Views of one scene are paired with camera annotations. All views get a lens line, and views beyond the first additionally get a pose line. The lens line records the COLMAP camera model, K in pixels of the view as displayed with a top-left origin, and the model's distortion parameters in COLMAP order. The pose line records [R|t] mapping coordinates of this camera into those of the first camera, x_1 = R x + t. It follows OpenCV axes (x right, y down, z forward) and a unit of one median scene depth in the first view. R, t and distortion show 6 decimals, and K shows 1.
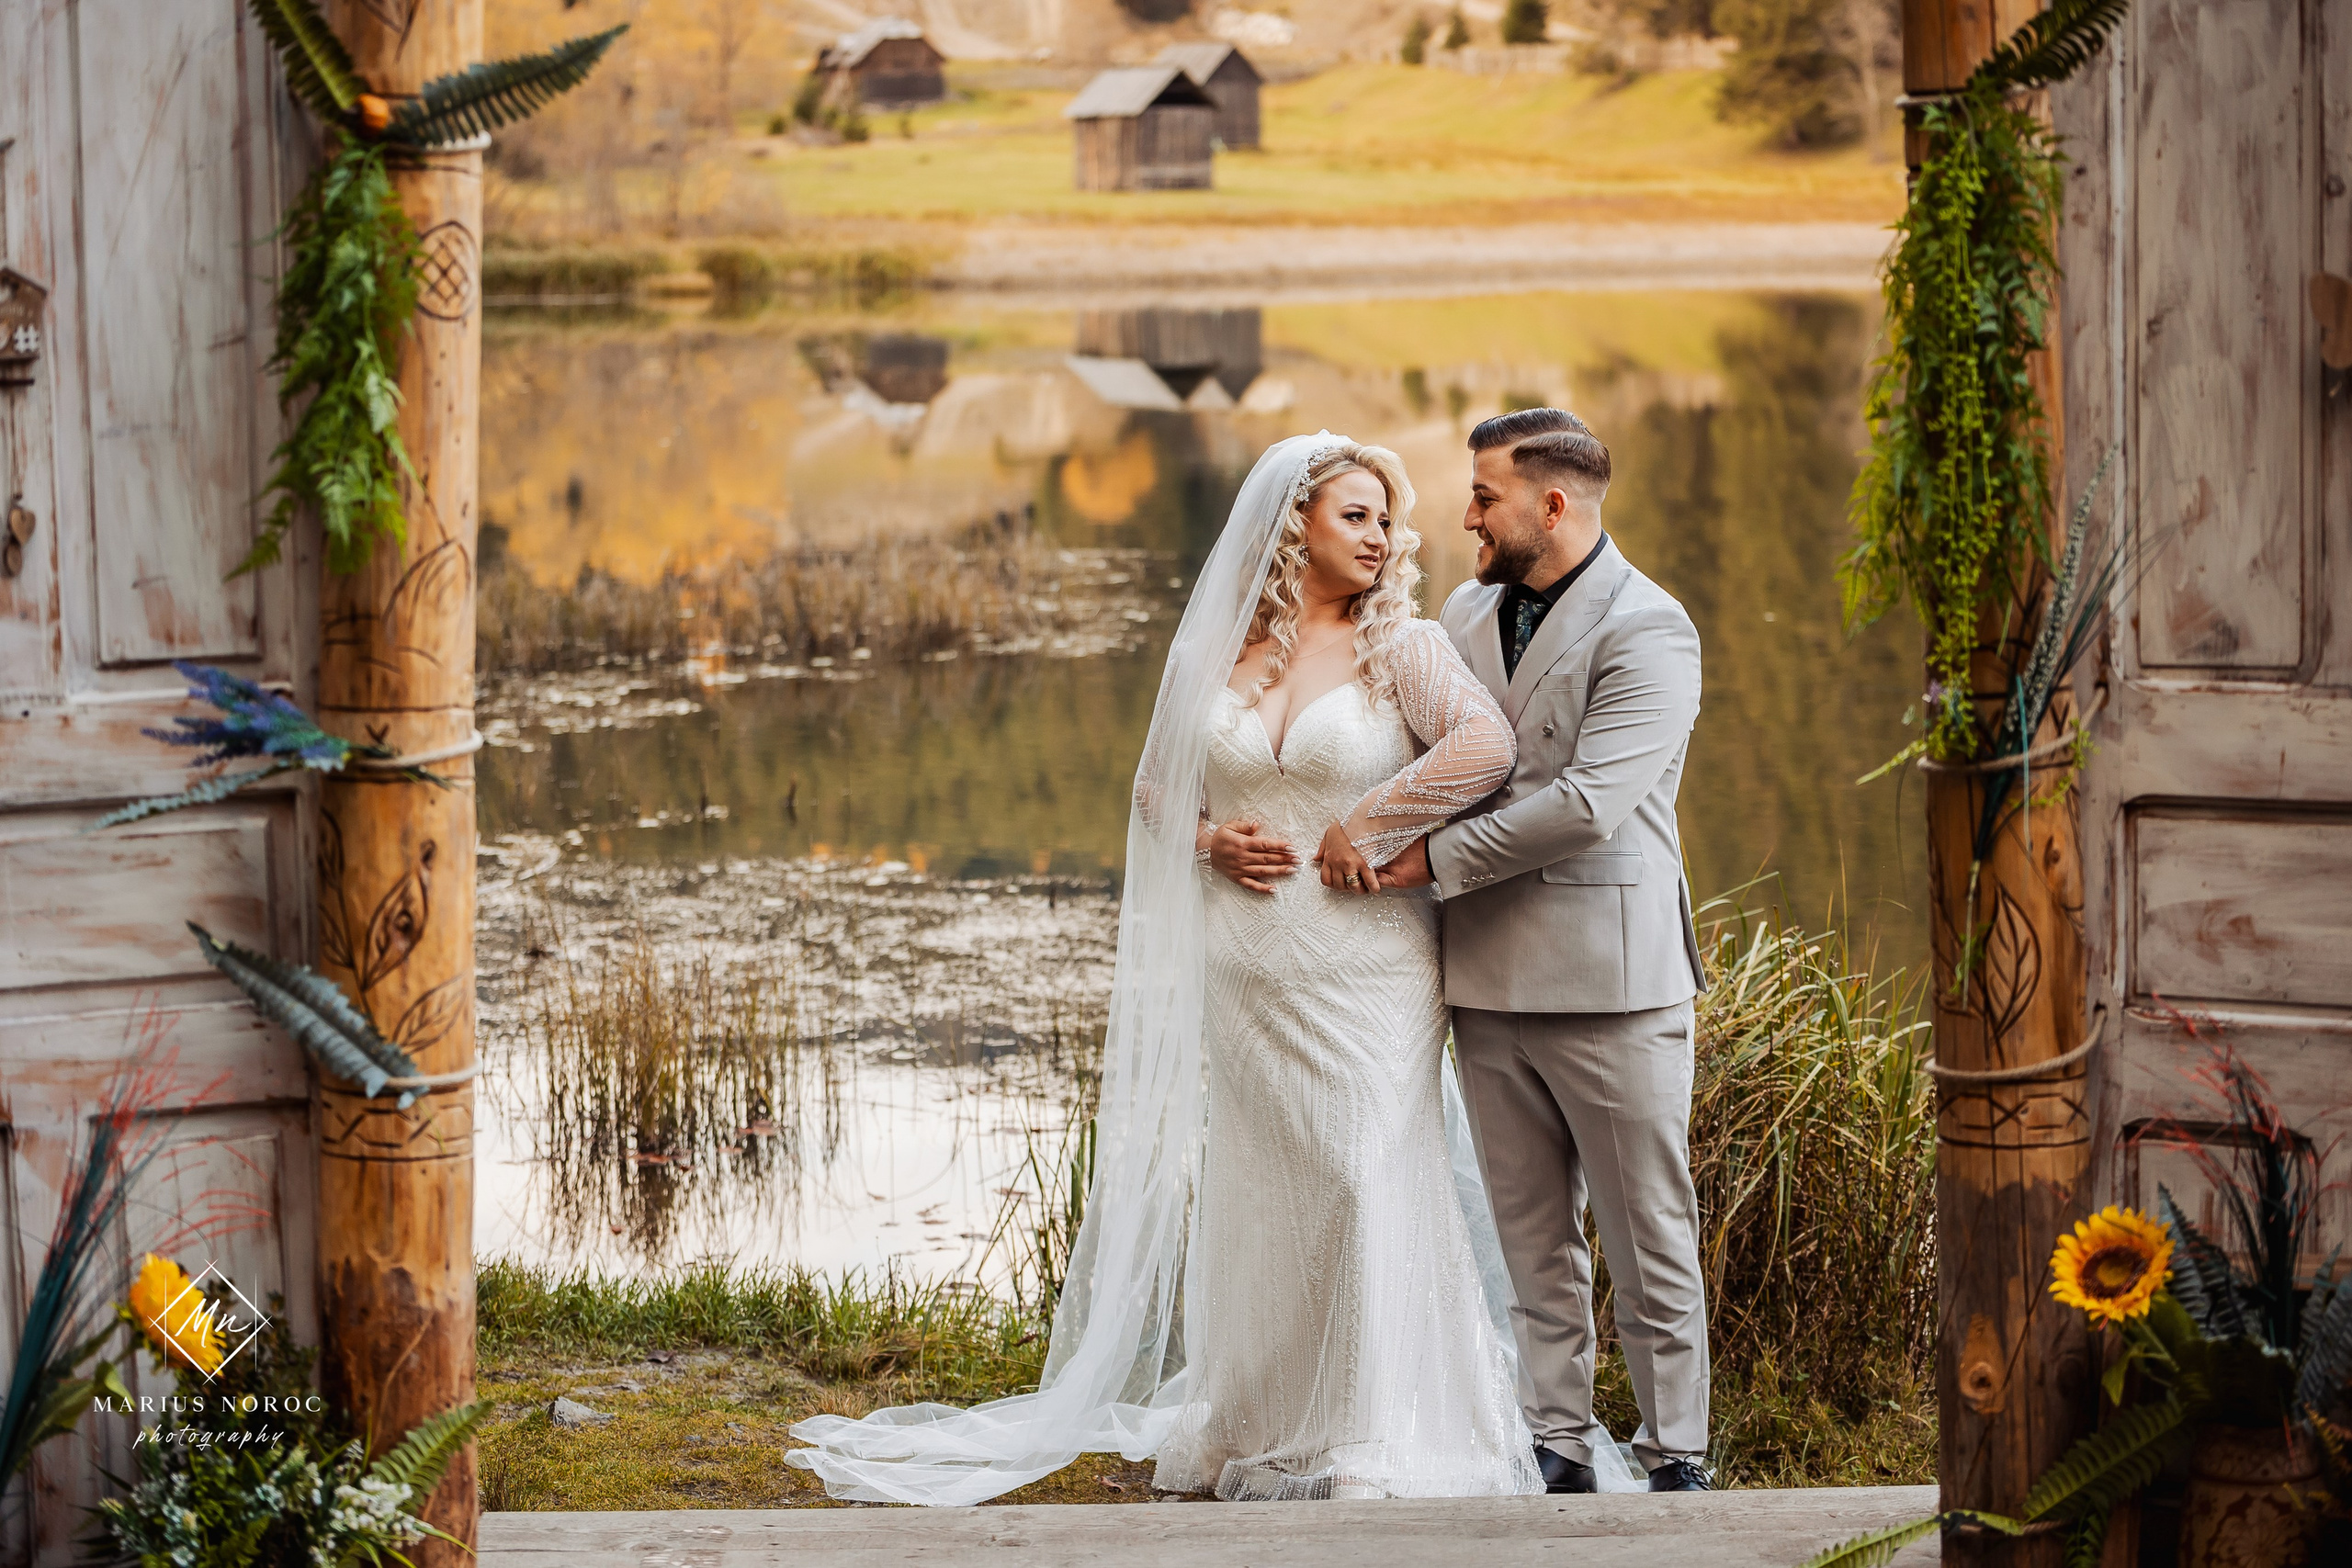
lens RADIAL K [[4887.3, 0, 1106.7], [0, 4887.3, 782.6], [0, 0, 1]] dist [-0.200717, 0.357395]
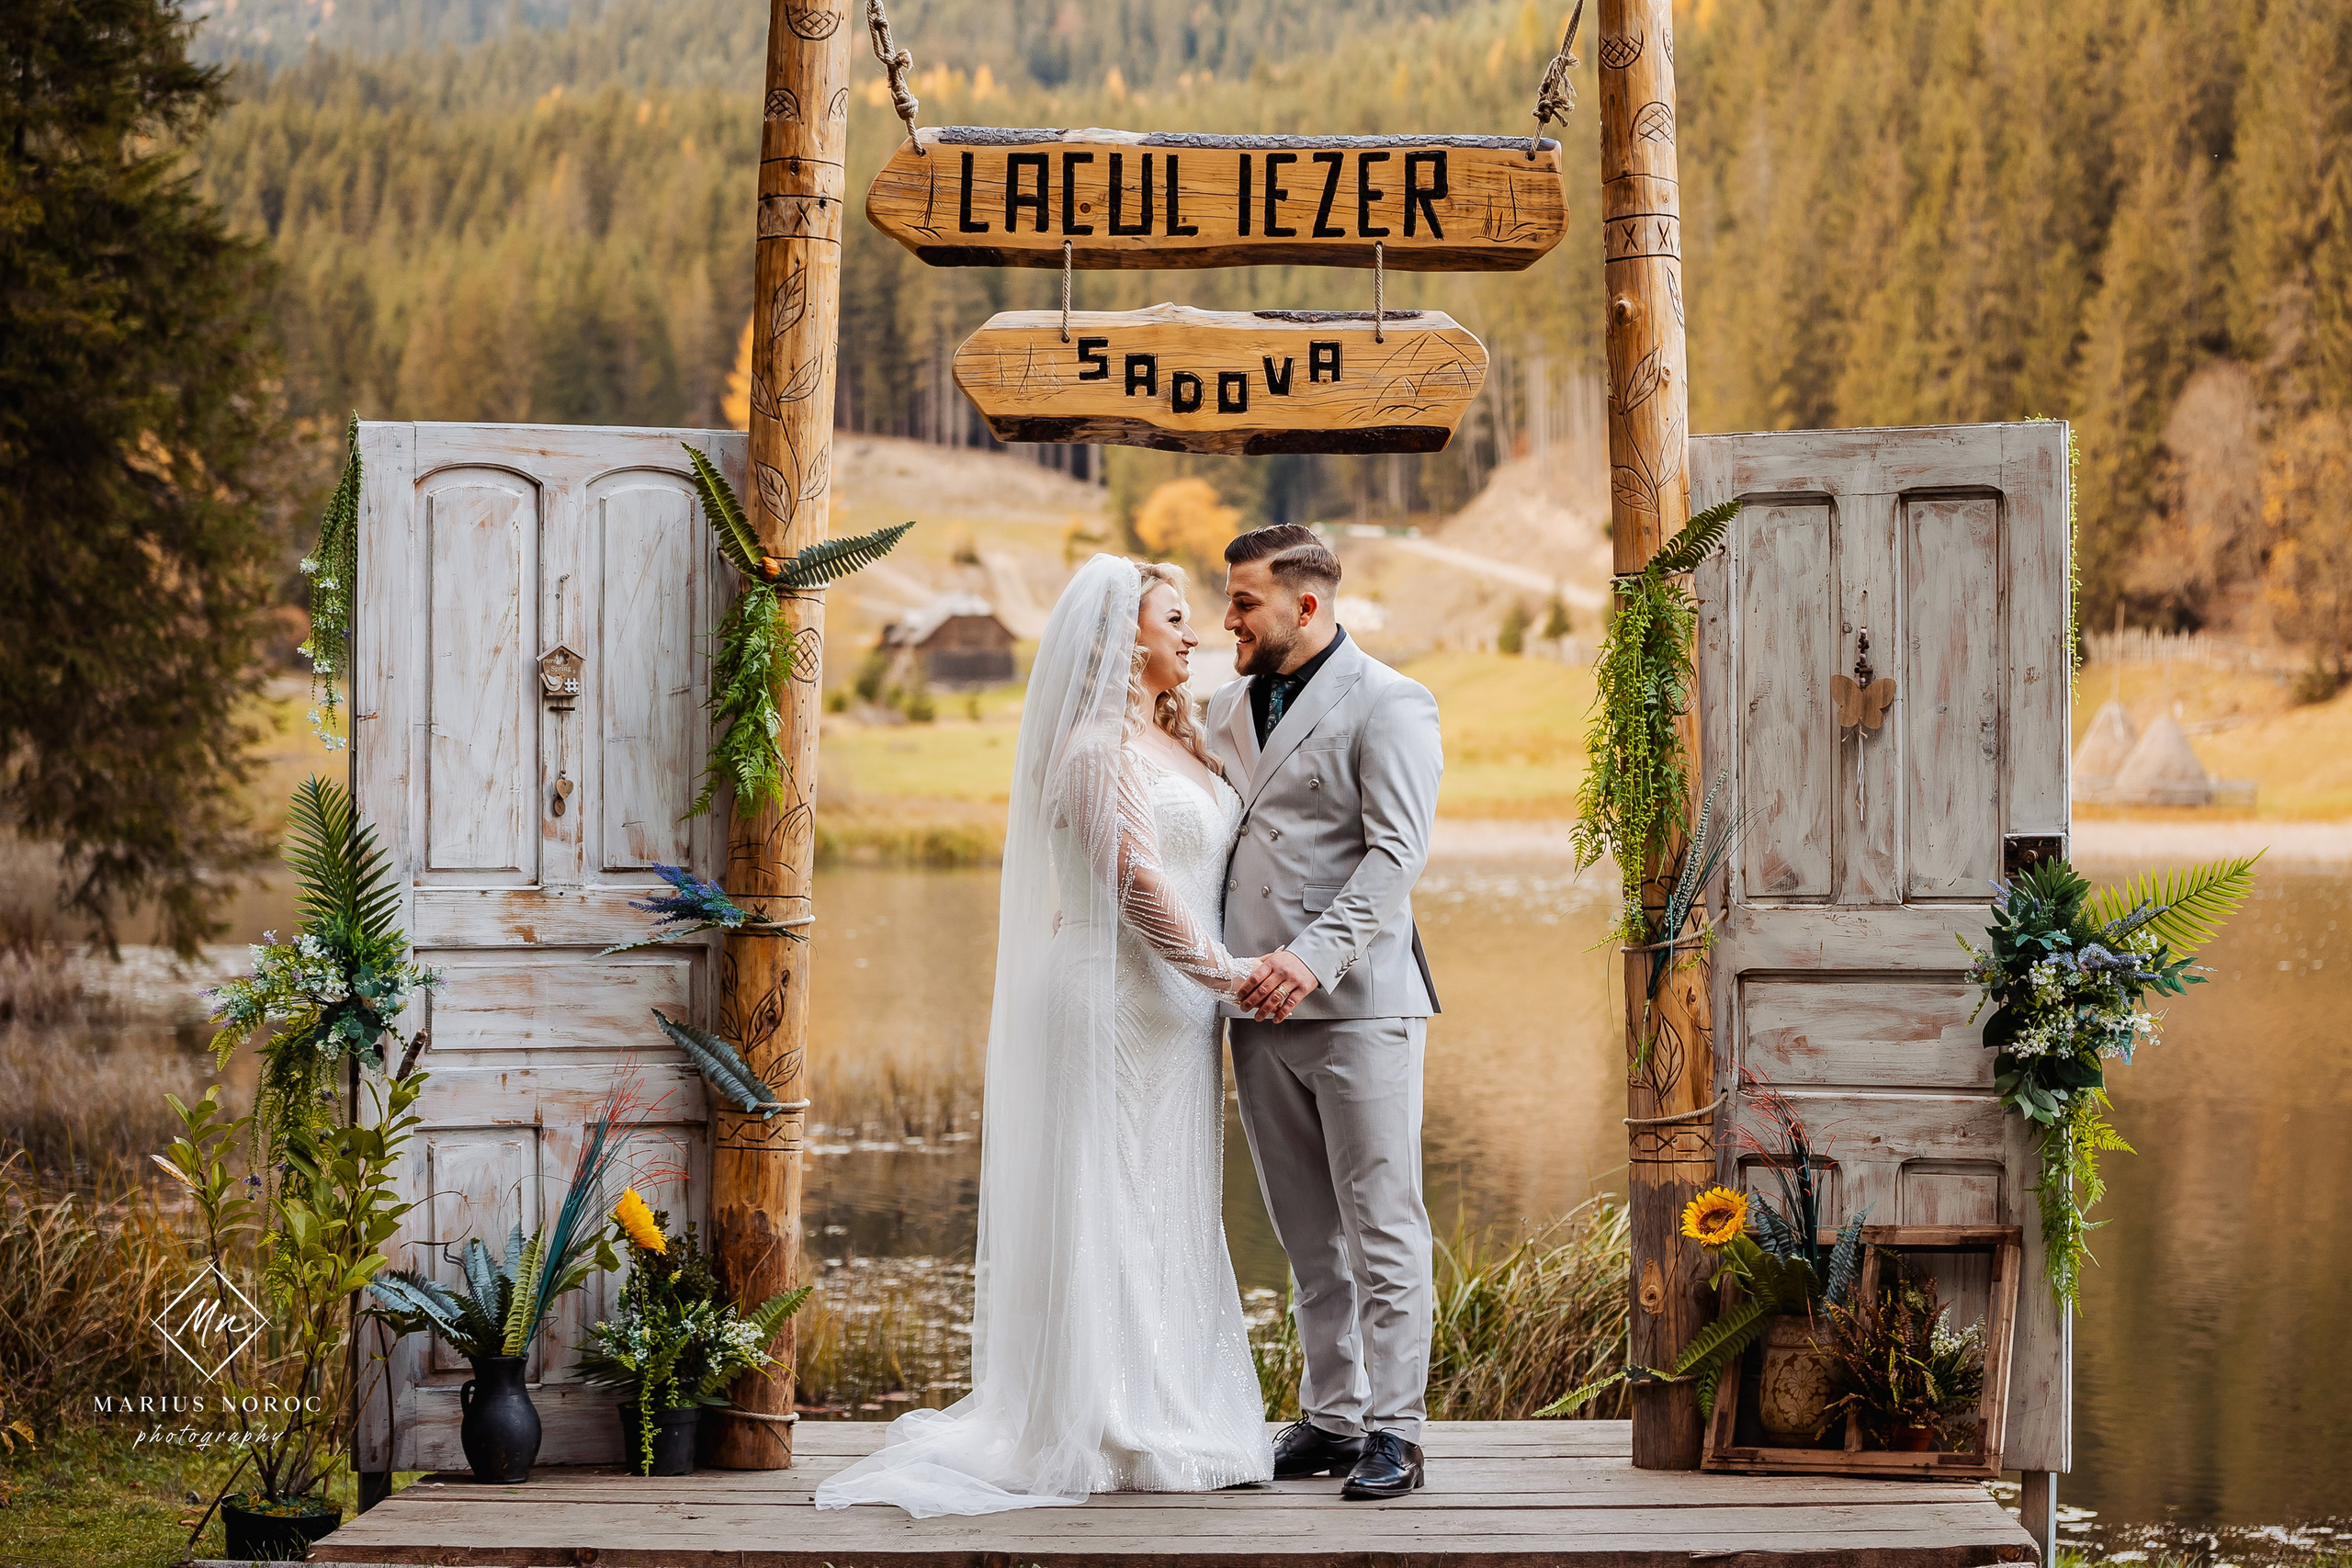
lens RADIAL K [[4777.6, 0, 1177.1], [0, 4777.6, 643.2], [0, 0, 1]] dist [-0.057896, 0.190073]
pose [[0.999733, 0.022963, -0.002689, 0.006734], [-0.023113, 0.989632, -0.141754, 0.139313], [-0.000594, 0.141778, 0.989898, -0.761557]]
